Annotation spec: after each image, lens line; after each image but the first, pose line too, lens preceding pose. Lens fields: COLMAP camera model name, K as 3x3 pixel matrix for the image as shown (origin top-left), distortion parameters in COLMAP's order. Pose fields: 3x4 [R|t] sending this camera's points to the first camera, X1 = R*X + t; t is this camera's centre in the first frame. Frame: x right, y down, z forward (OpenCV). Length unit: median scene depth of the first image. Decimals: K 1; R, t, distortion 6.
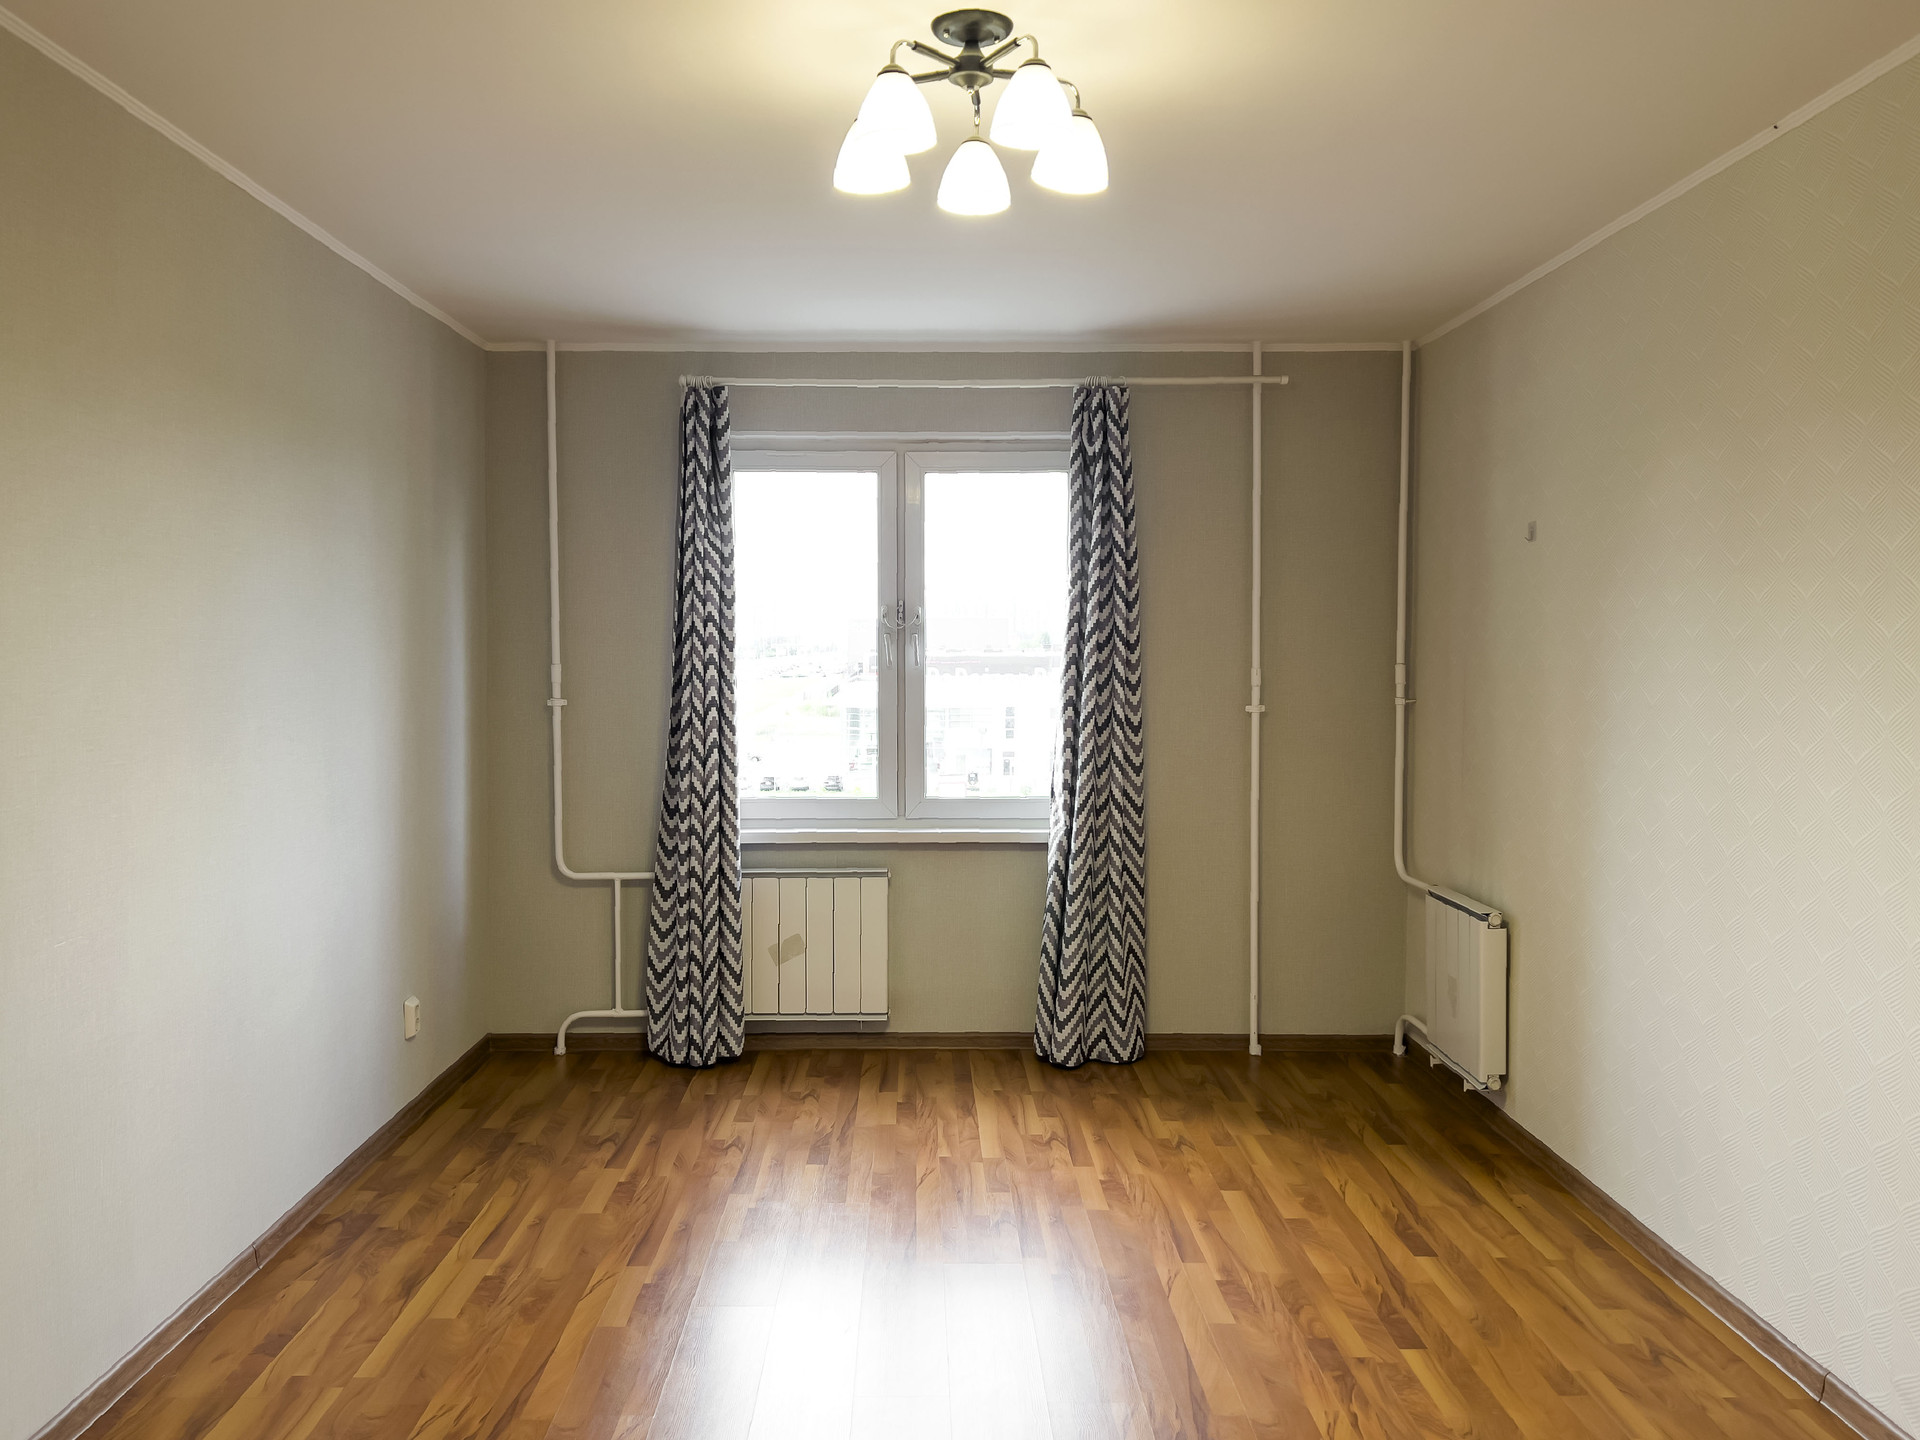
lens RADIAL K [[1475.2, 0, 960.0], [0, 1475.2, 720.0], [0, 0, 1]] dist [0.103667, -0.107678]
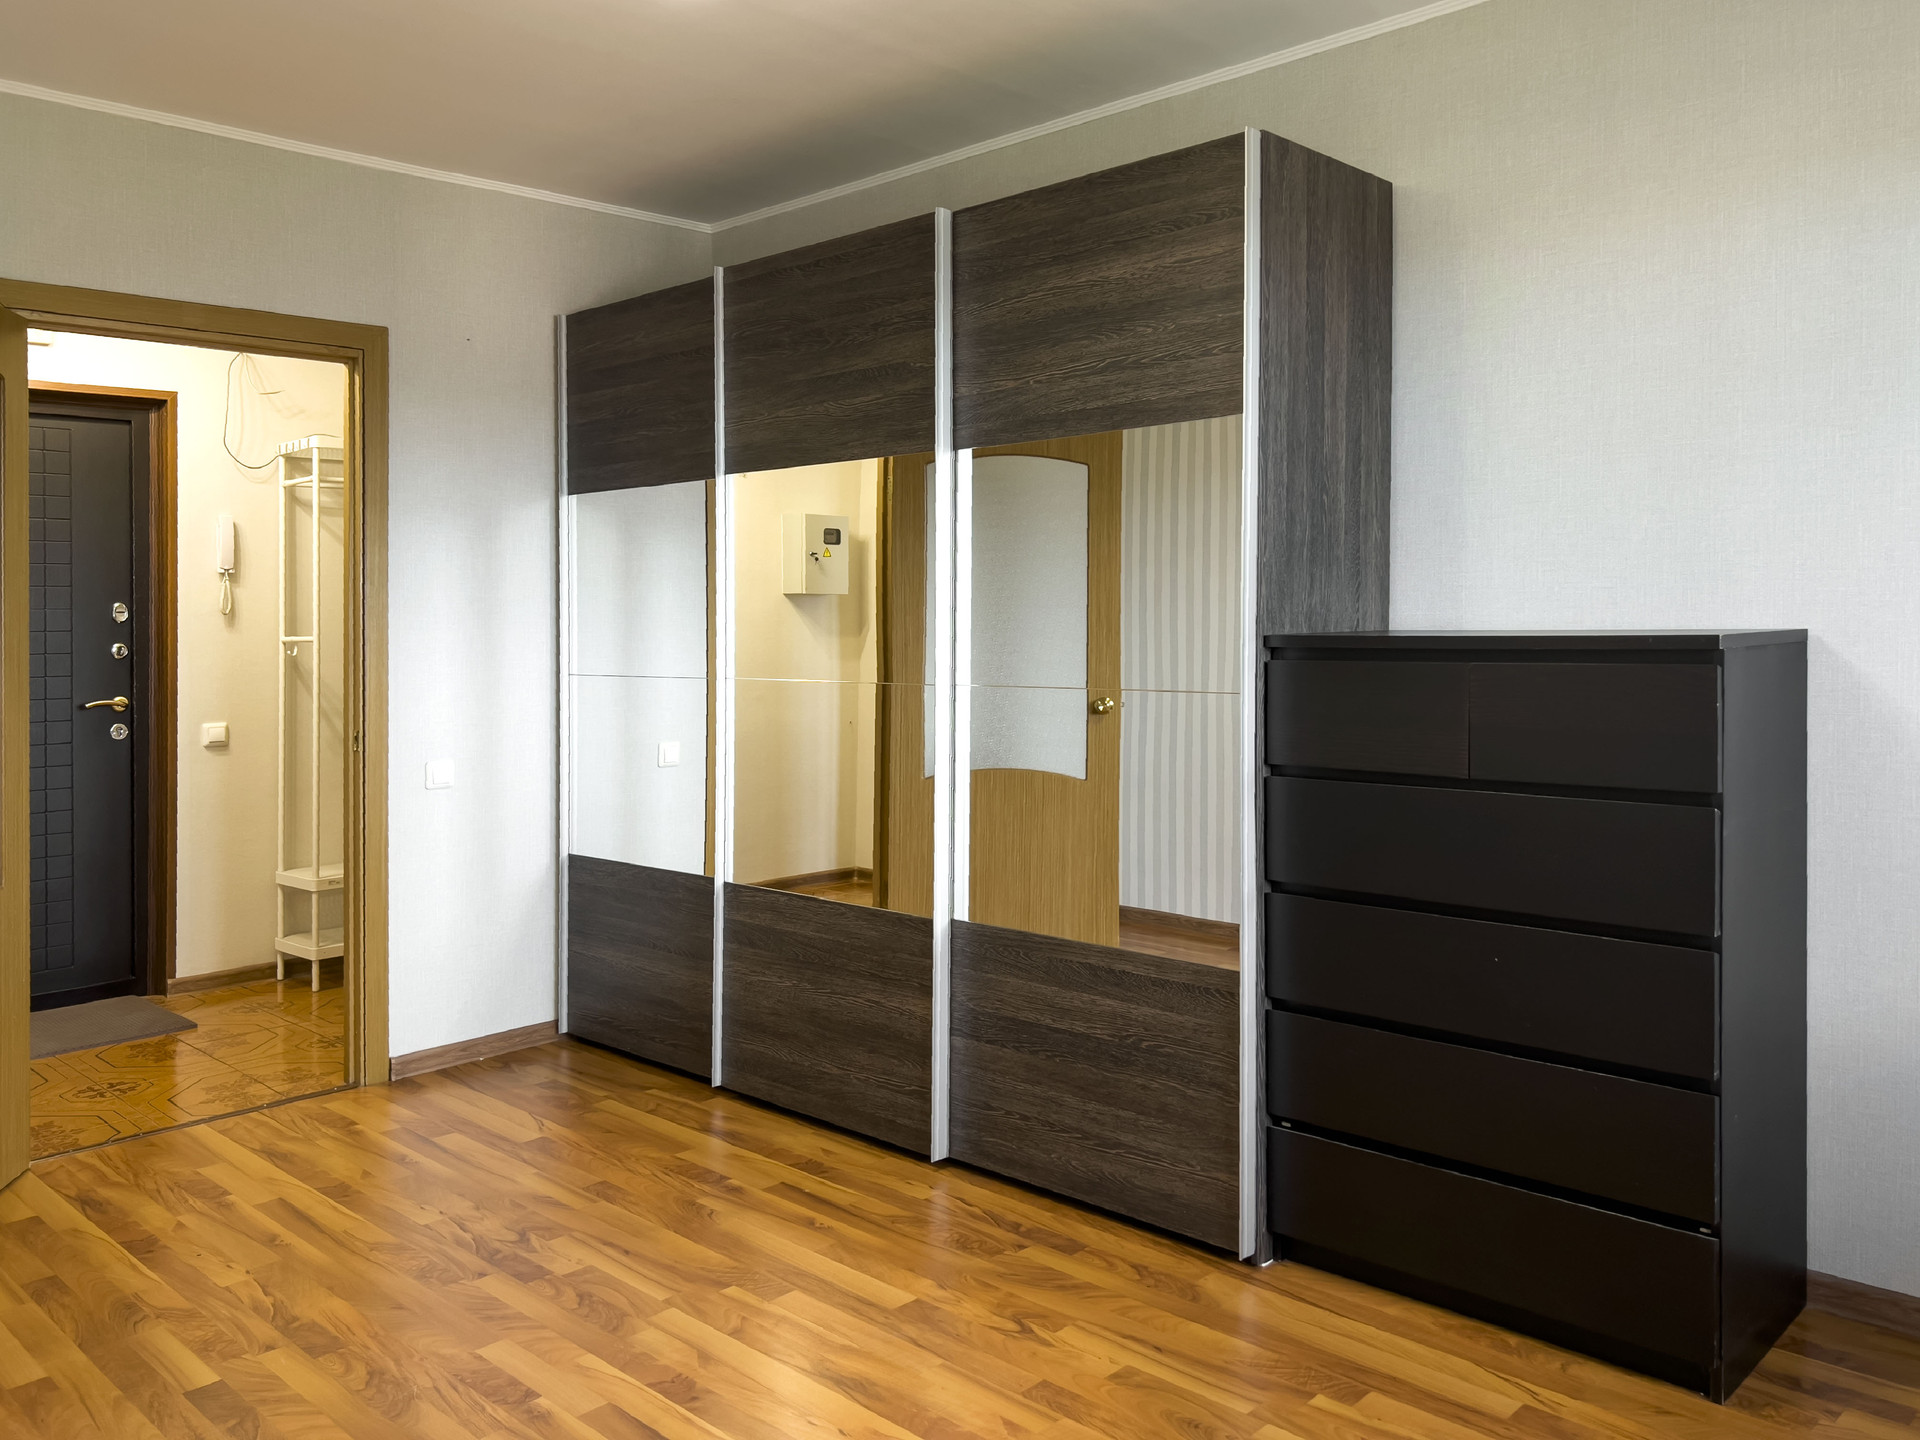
lens RADIAL K [[1483.5, 0, 960.0], [0, 1483.5, 720.0], [0, 0, 1]] dist [0.007475, -0.007273]
pose [[-0.709766, 0.060548, -0.701831, 0.330848], [-0.023730, 0.993679, 0.109724, -0.006264], [0.704038, 0.094533, -0.703842, 1.089403]]
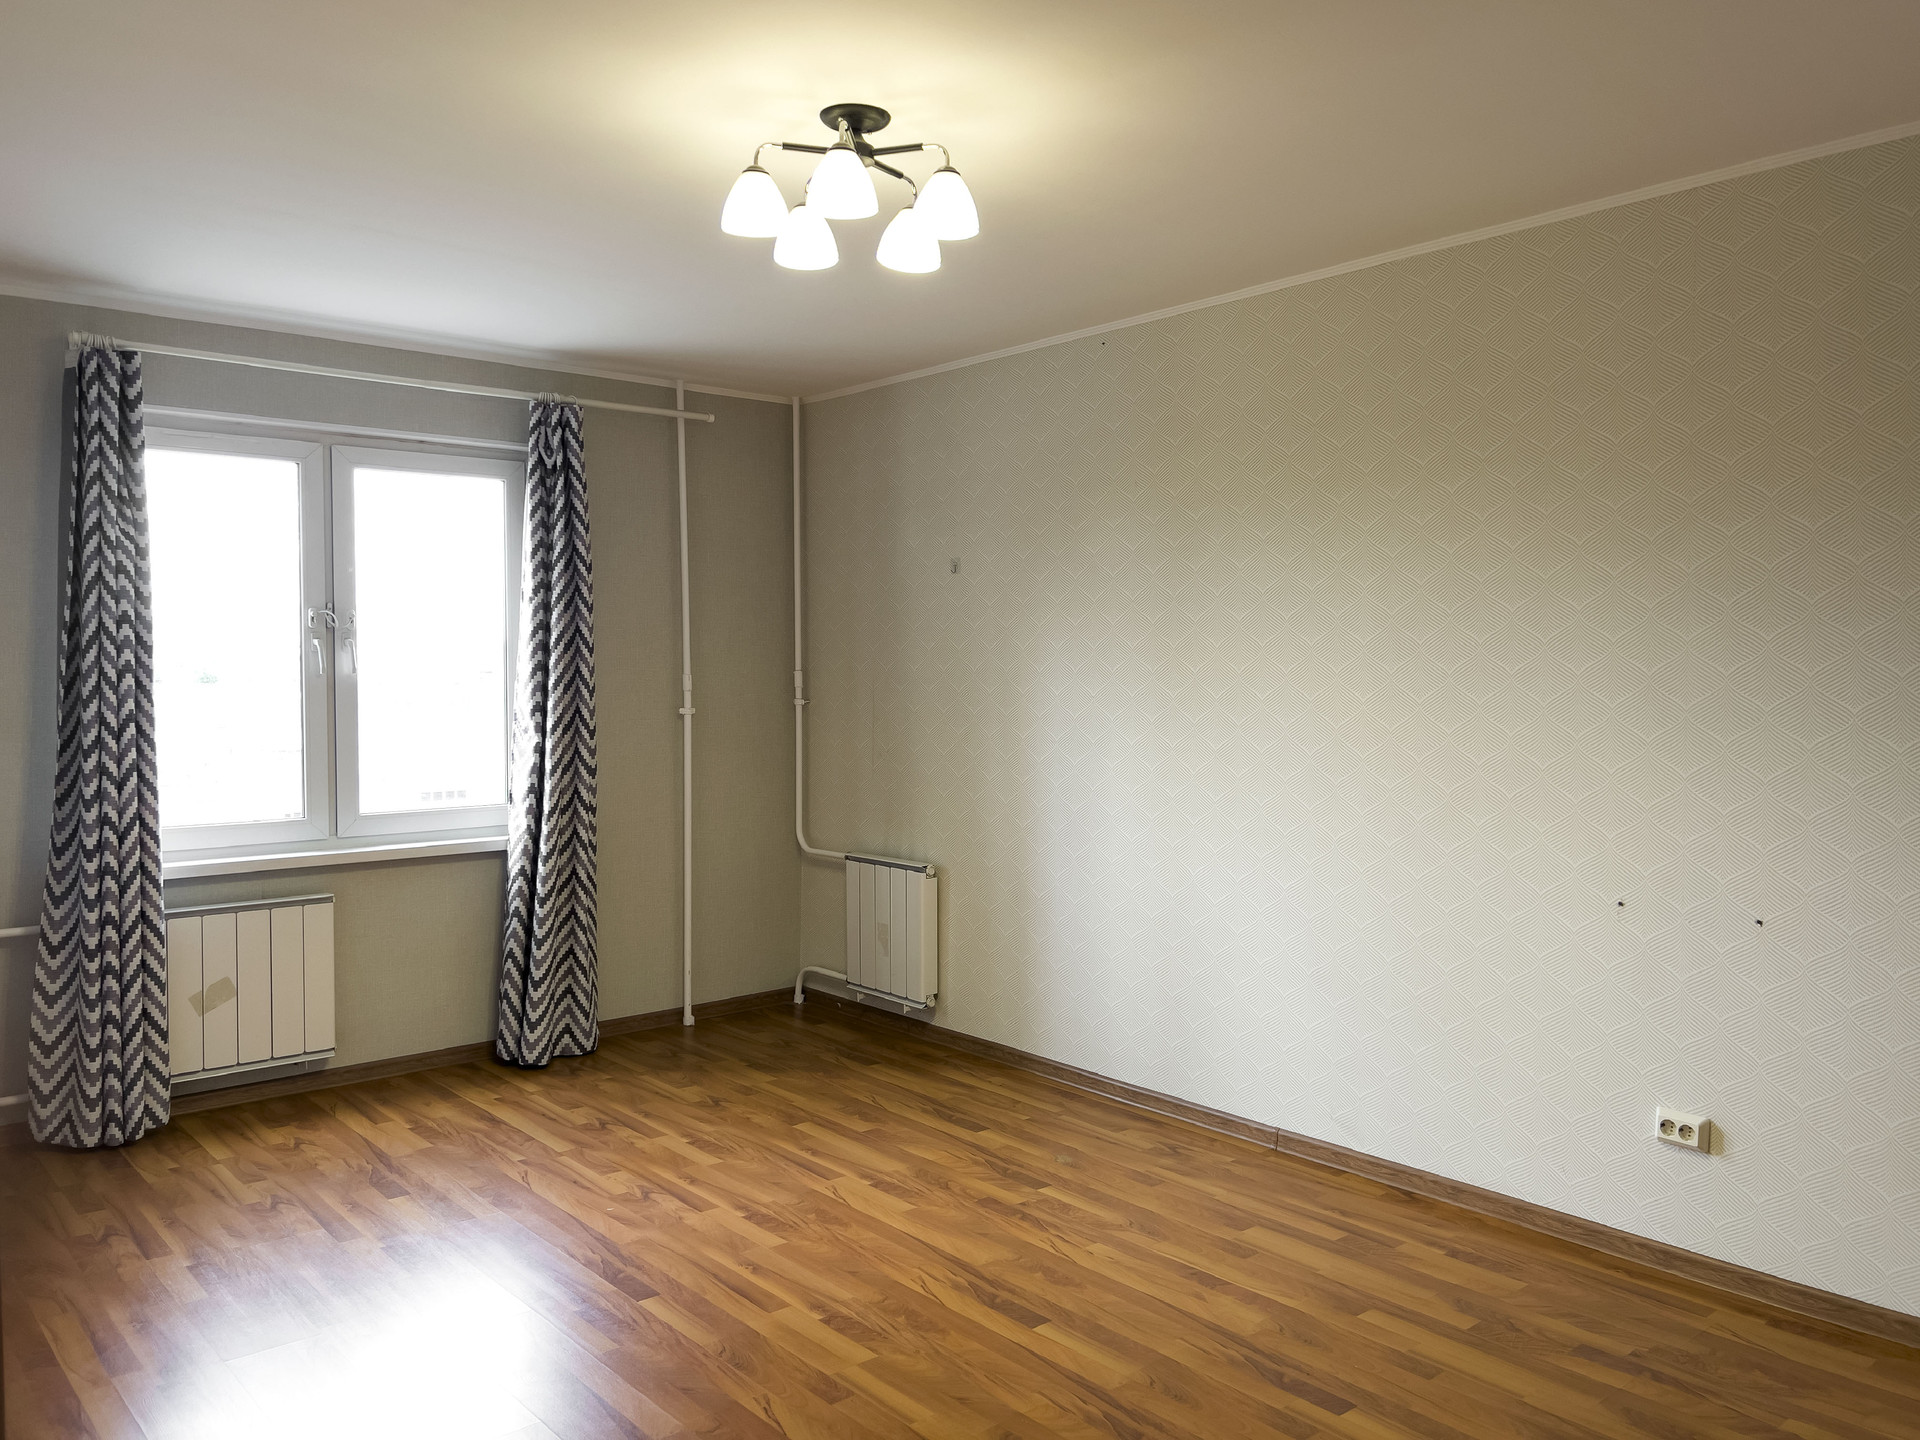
lens RADIAL K [[1424.1, 0, 960.0], [0, 1424.1, 720.0], [0, 0, 1]] dist [0.080015, -0.080520]
pose [[0.772006, -0.025645, 0.635098, -0.326661], [0.035938, 0.999348, -0.003331, 0.010214], [-0.634598, 0.025396, 0.772425, 0.048602]]
